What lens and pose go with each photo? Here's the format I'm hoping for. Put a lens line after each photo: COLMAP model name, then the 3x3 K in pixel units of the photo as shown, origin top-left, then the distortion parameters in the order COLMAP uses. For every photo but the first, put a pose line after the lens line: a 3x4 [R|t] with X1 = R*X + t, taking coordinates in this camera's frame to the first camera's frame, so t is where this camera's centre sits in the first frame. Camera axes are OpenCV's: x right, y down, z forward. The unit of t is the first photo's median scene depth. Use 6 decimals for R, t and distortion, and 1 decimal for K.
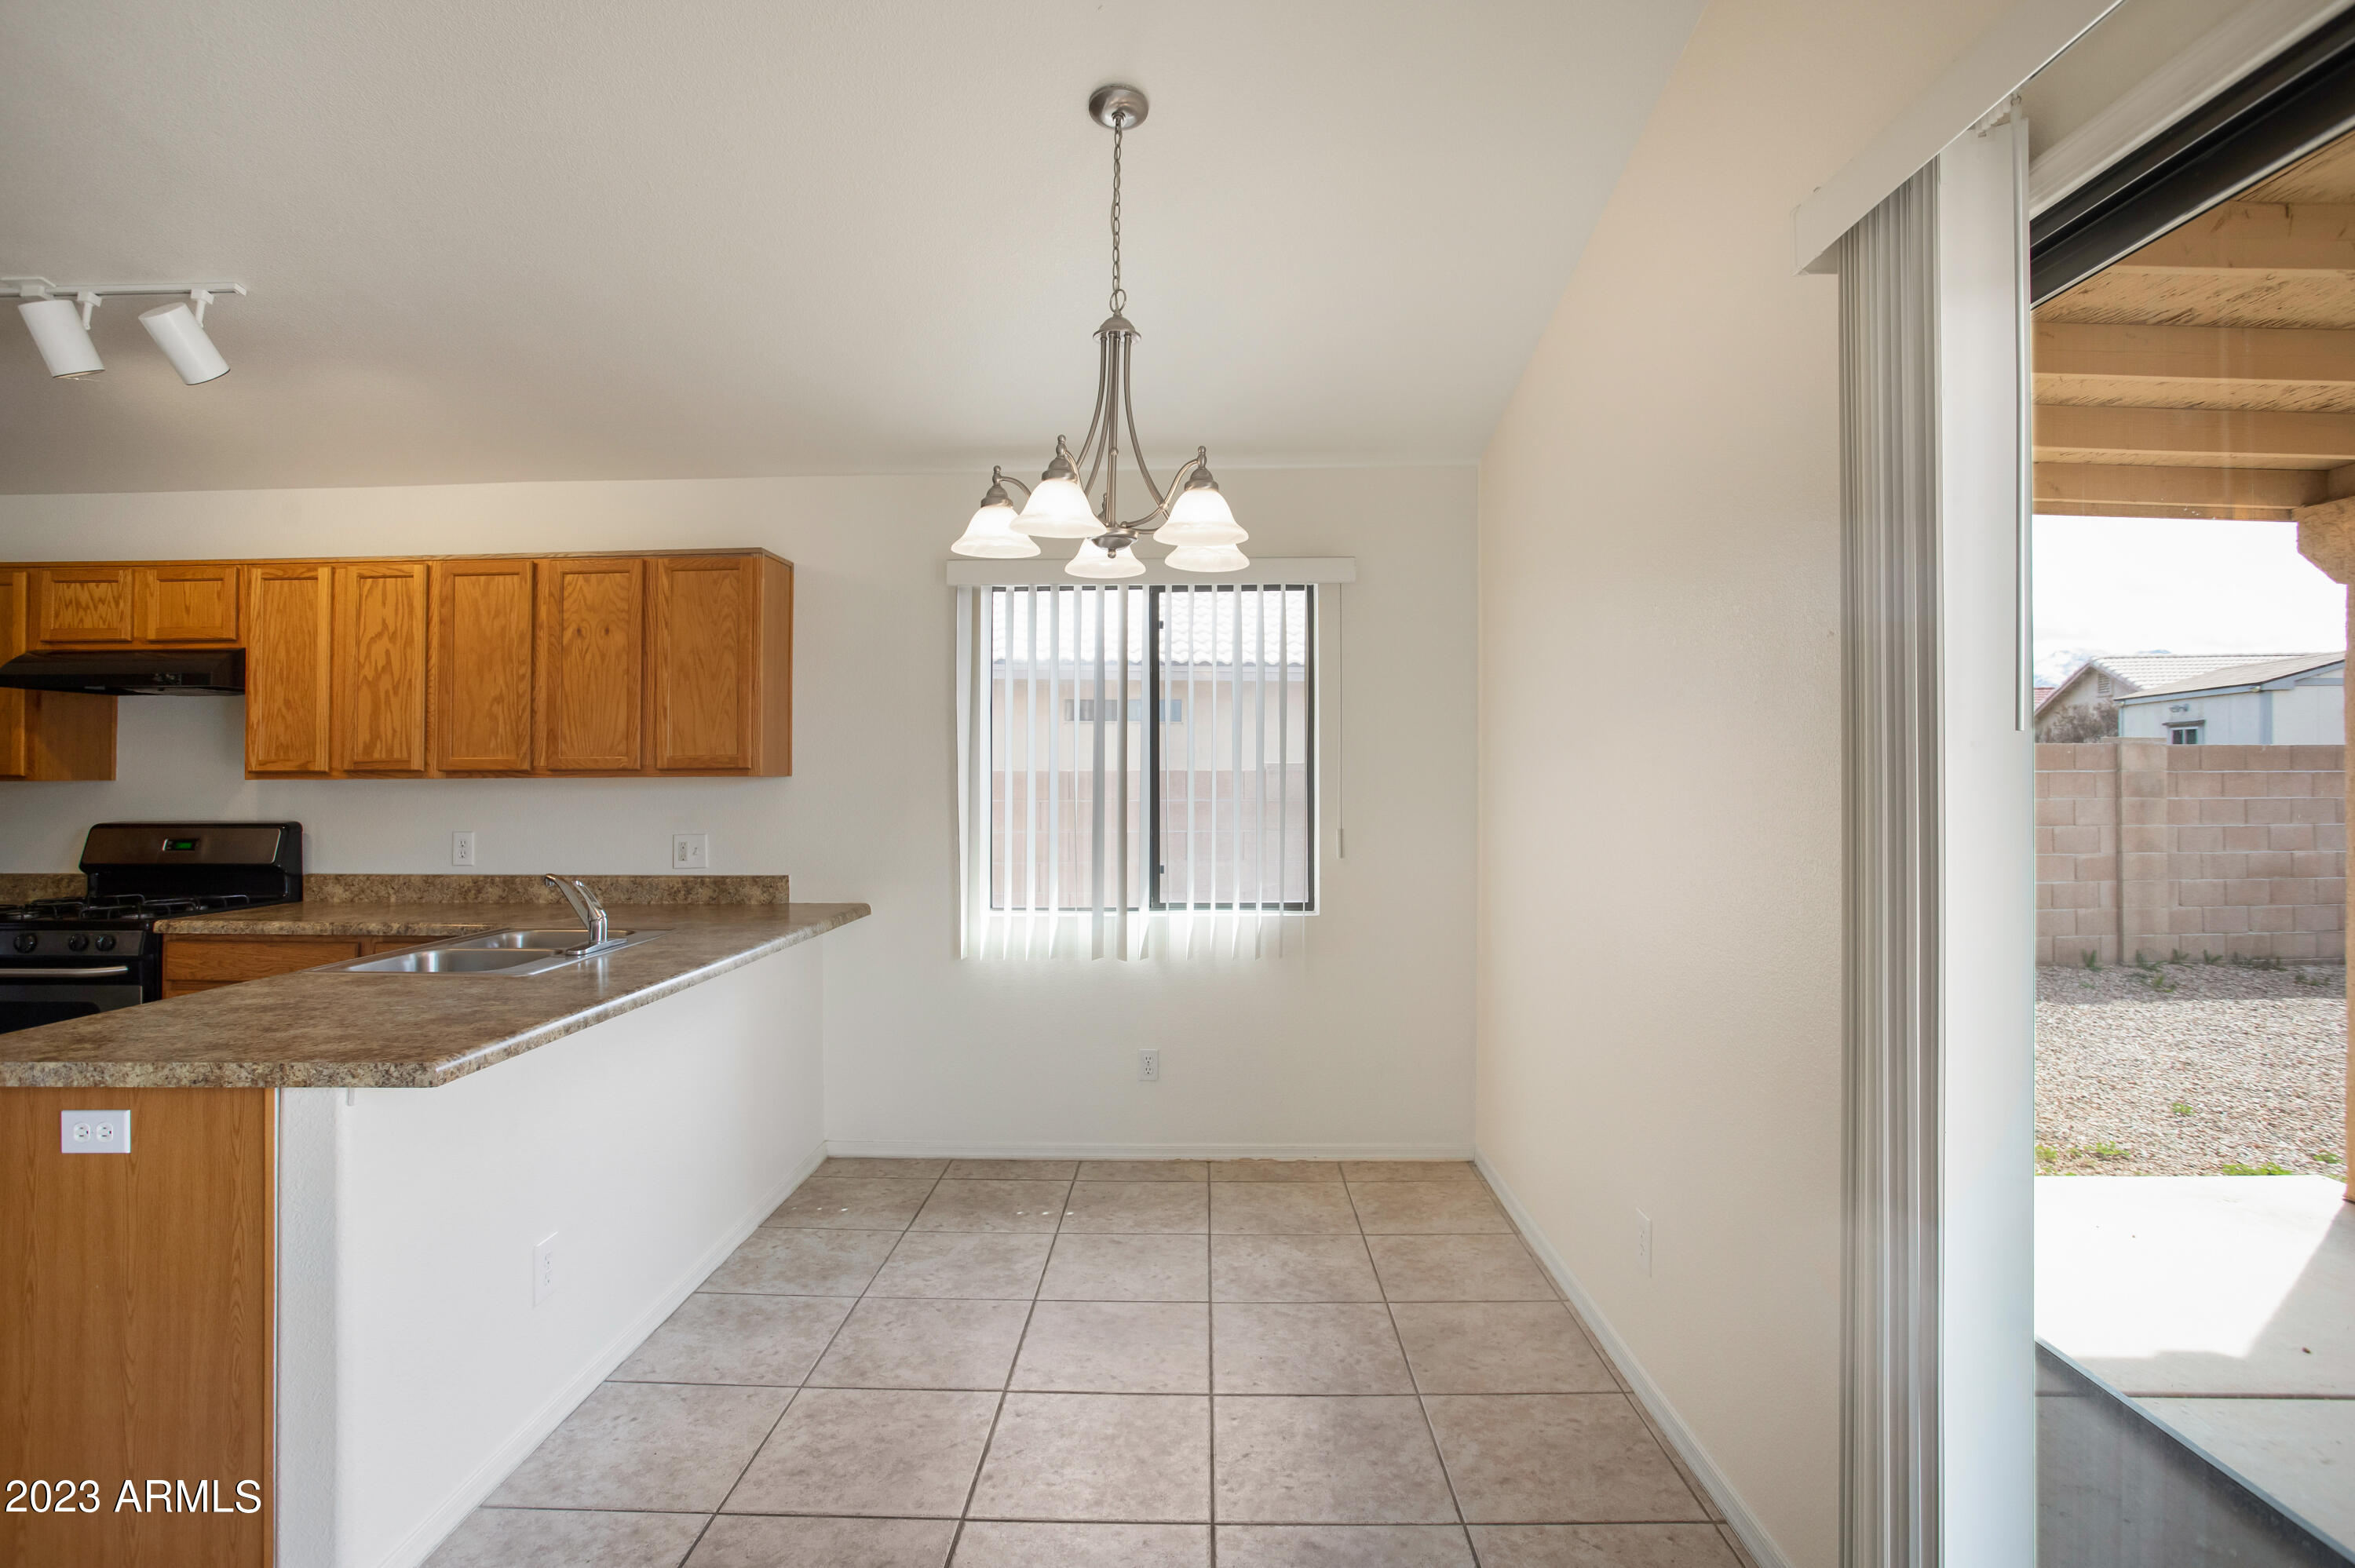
lens RADIAL K [[1173.3, 0, 1168.5], [0, 1173.3, 743.9], [0, 0, 1]] dist [-0.001202, -0.000023]
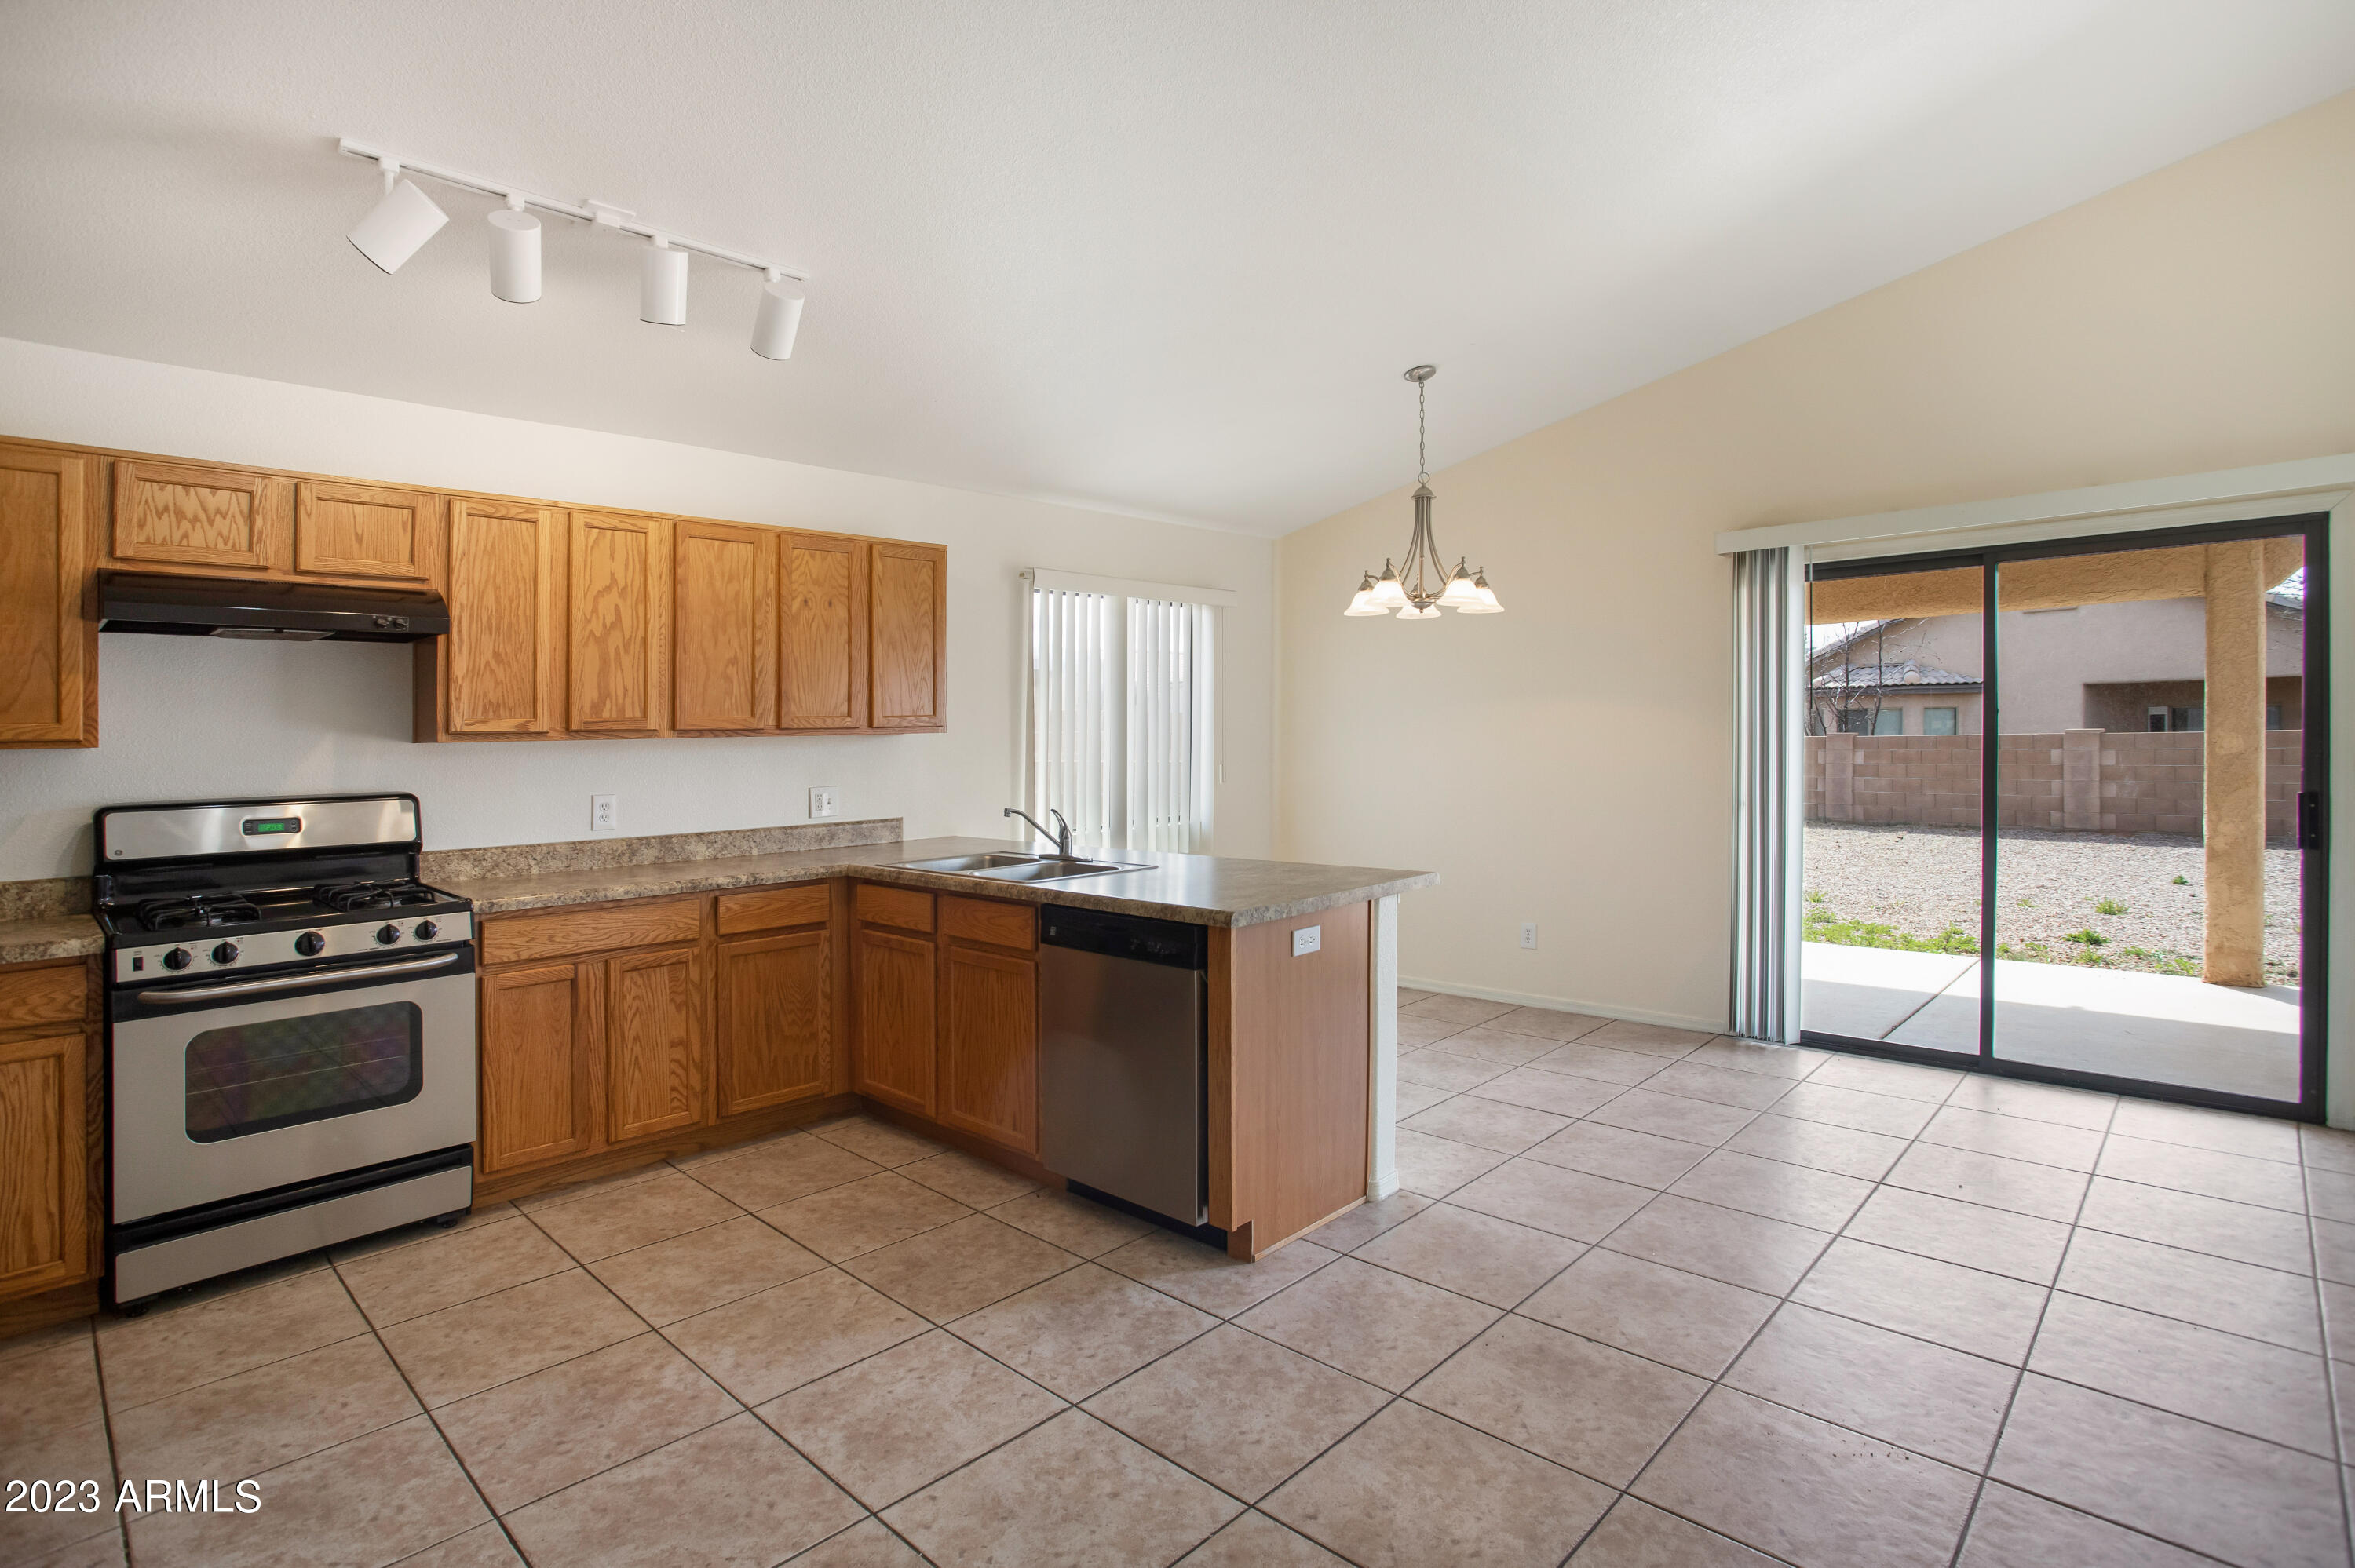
lens RADIAL K [[1143.0, 0, 1176.4], [0, 1143.0, 724.8], [0, 0, 1]] dist [0.000706, 0.000123]
pose [[0.669163, -0.003295, 0.743109, -1.056545], [-0.007444, 0.999910, 0.011137, 0.004188], [-0.743079, -0.012984, 0.669078, 0.026609]]
